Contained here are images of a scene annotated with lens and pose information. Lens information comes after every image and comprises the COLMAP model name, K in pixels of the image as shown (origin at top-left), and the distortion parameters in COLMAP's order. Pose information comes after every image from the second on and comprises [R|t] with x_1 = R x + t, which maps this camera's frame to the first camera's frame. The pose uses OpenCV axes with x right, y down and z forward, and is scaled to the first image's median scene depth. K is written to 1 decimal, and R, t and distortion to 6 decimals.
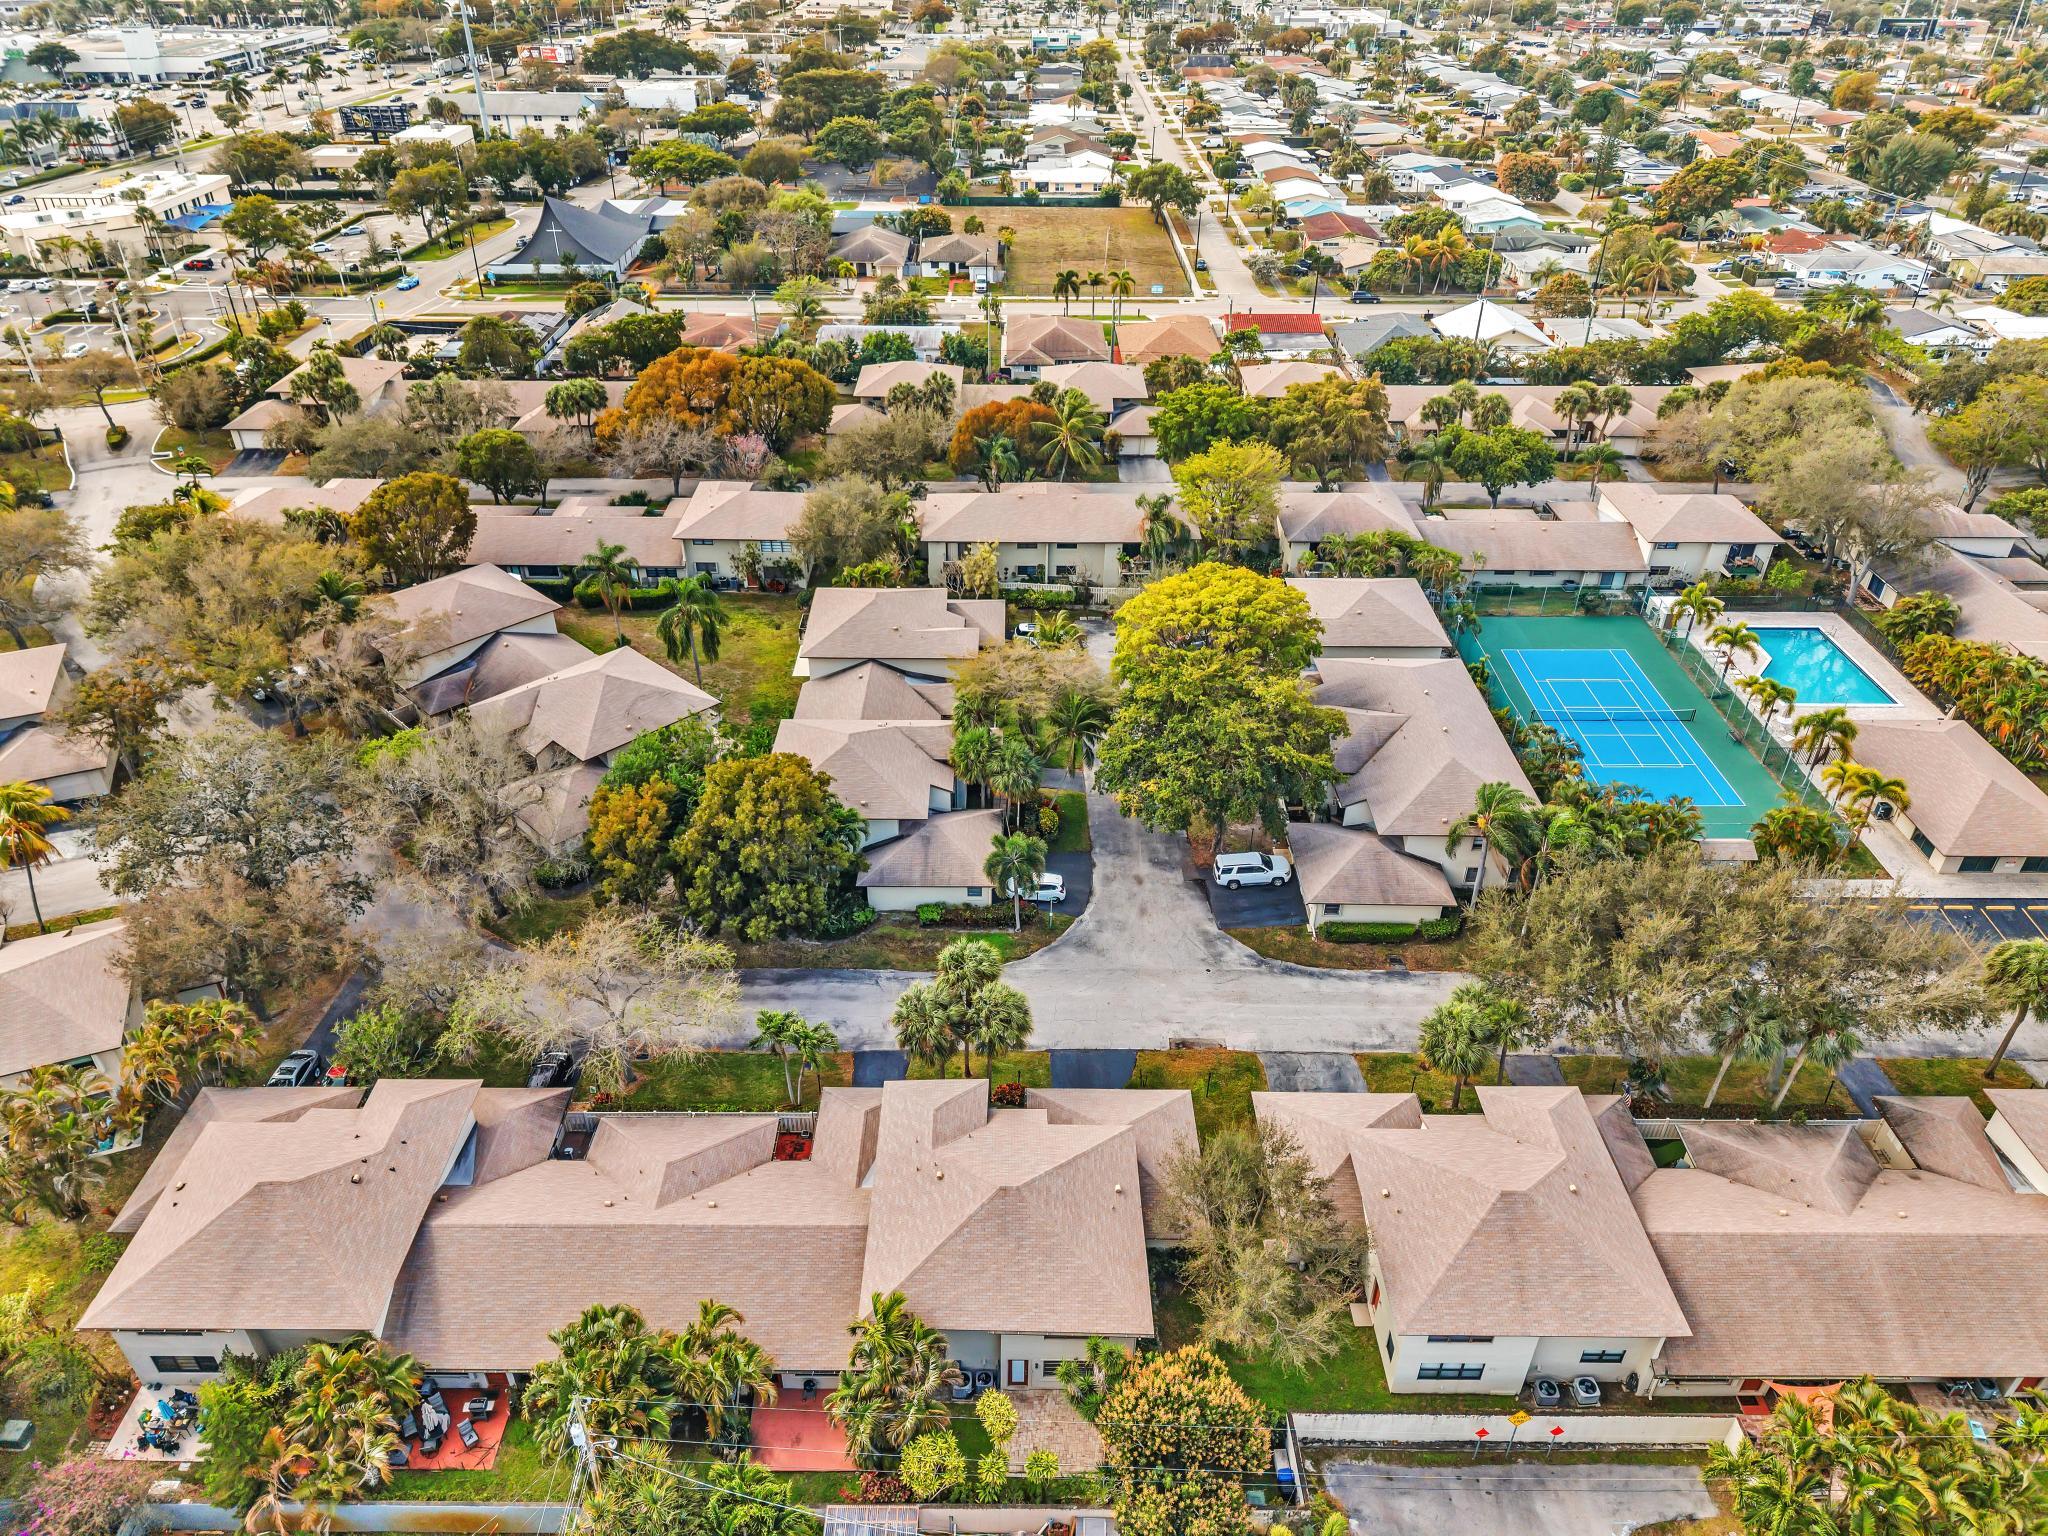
lens RADIAL K [[1414.4, 0, 1021.9], [0, 1414.4, 715.3], [0, 0, 1]] dist [0.003128, -0.002879]
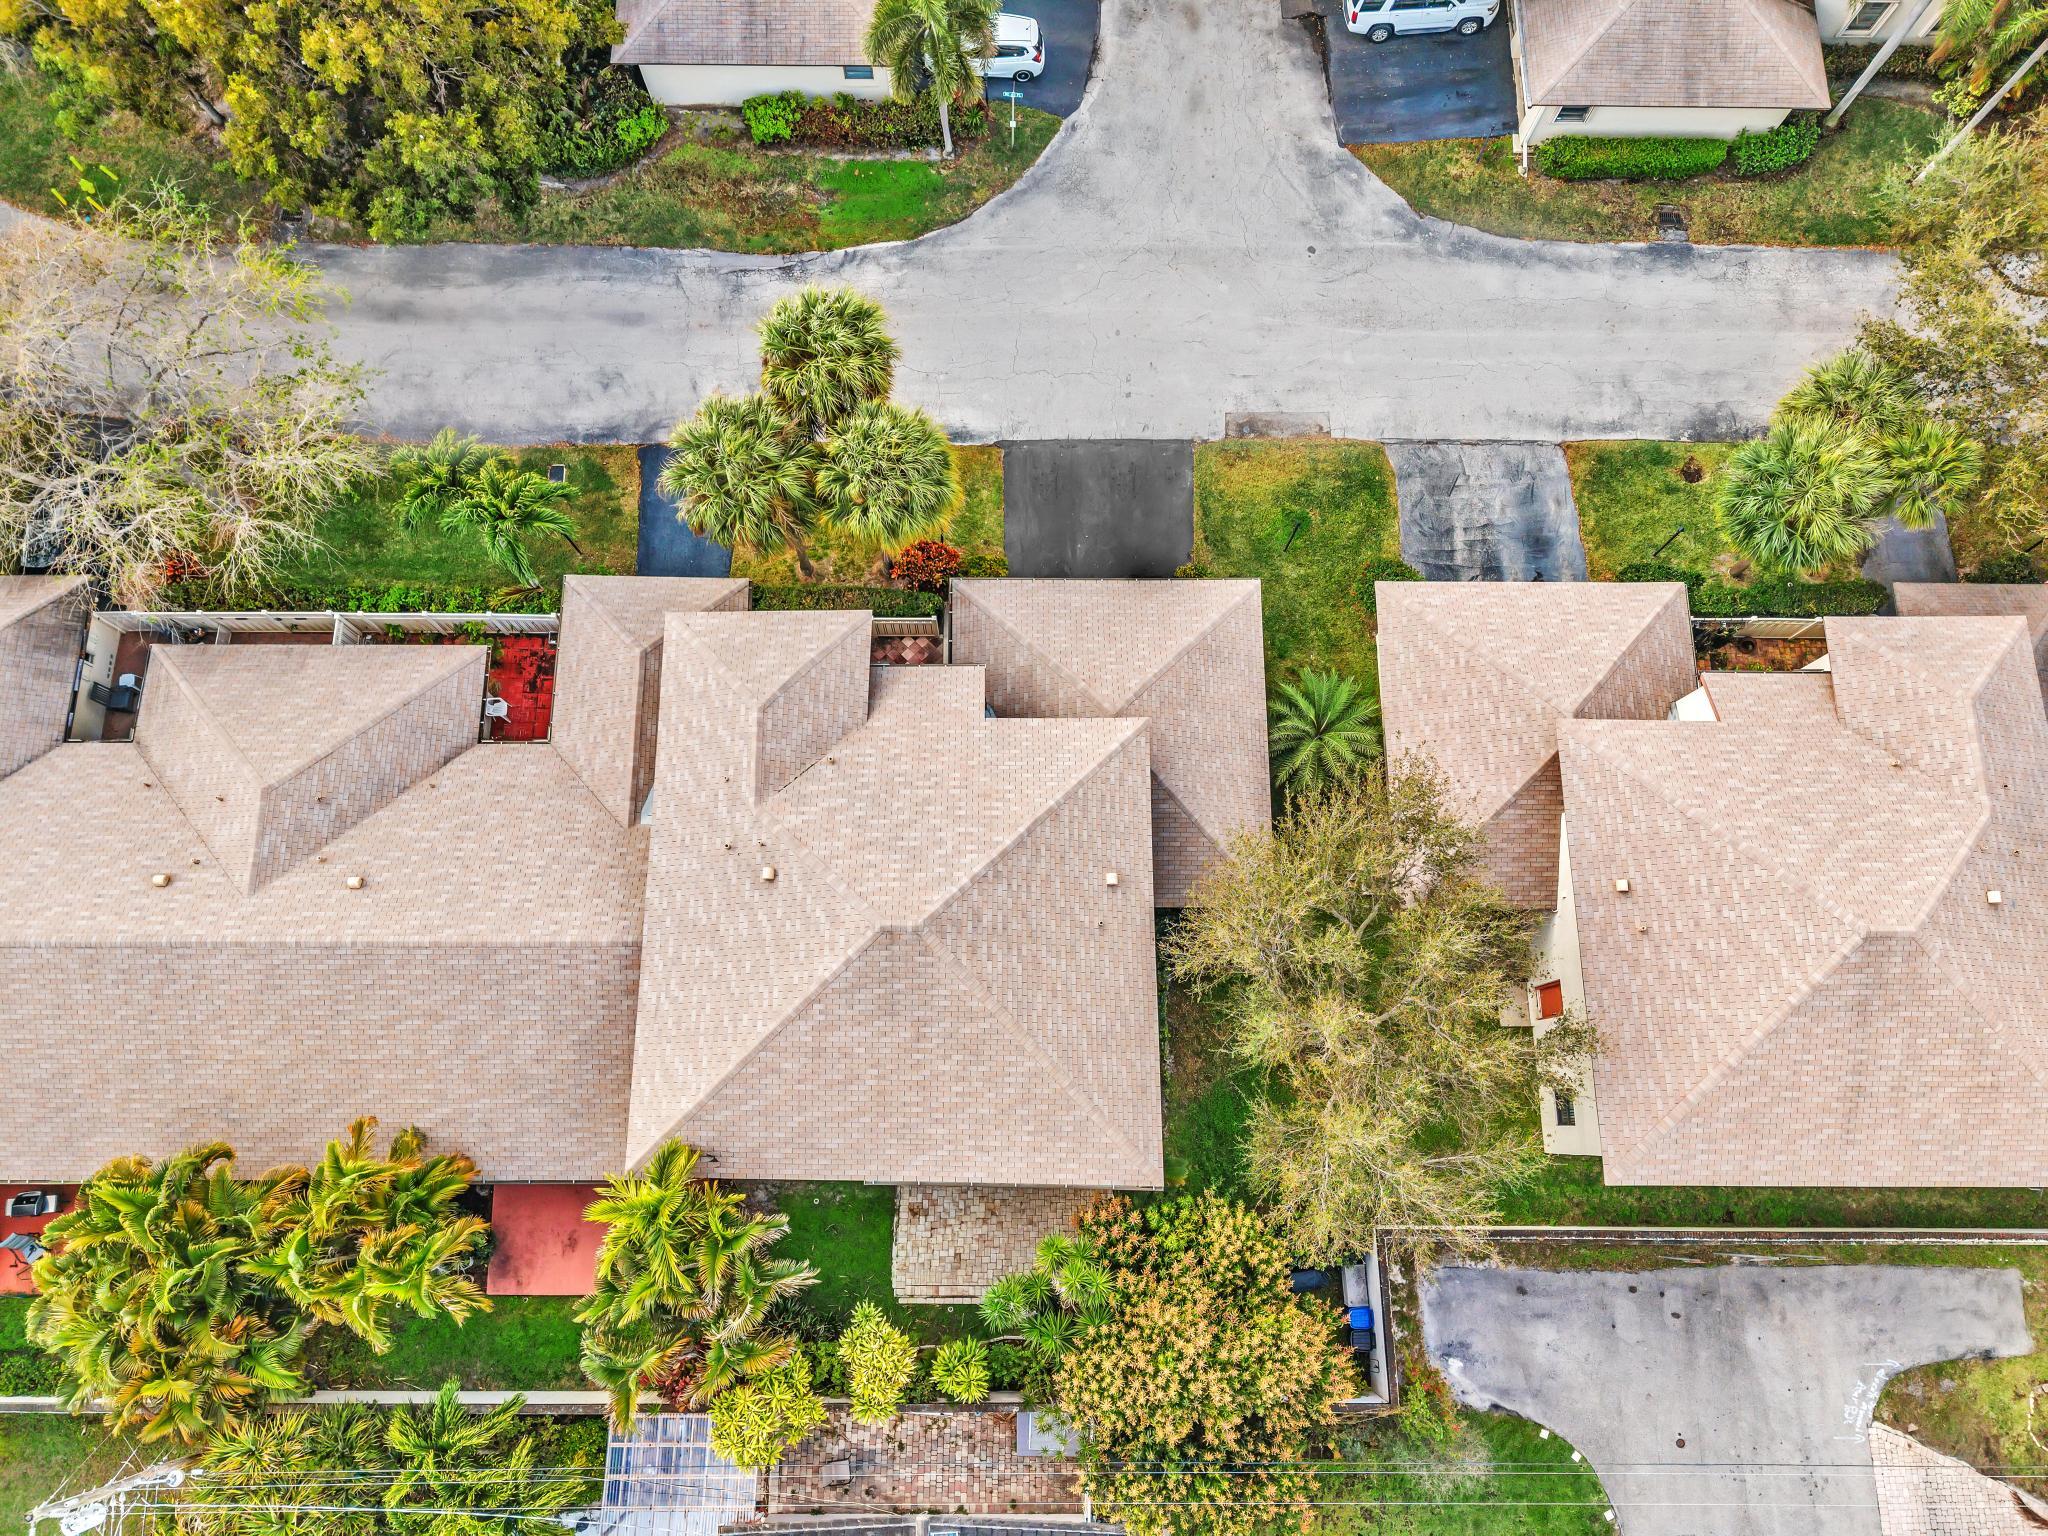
lens RADIAL K [[1409.1, 0, 1005.2], [0, 1409.1, 762.3], [0, 0, 1]] dist [0.004998, 0.001445]
pose [[0.999967, 0.007666, -0.002503, 0.019665], [-0.003798, 0.721543, 0.692359, -0.040140], [0.007113, -0.692327, 0.721549, 0.455699]]
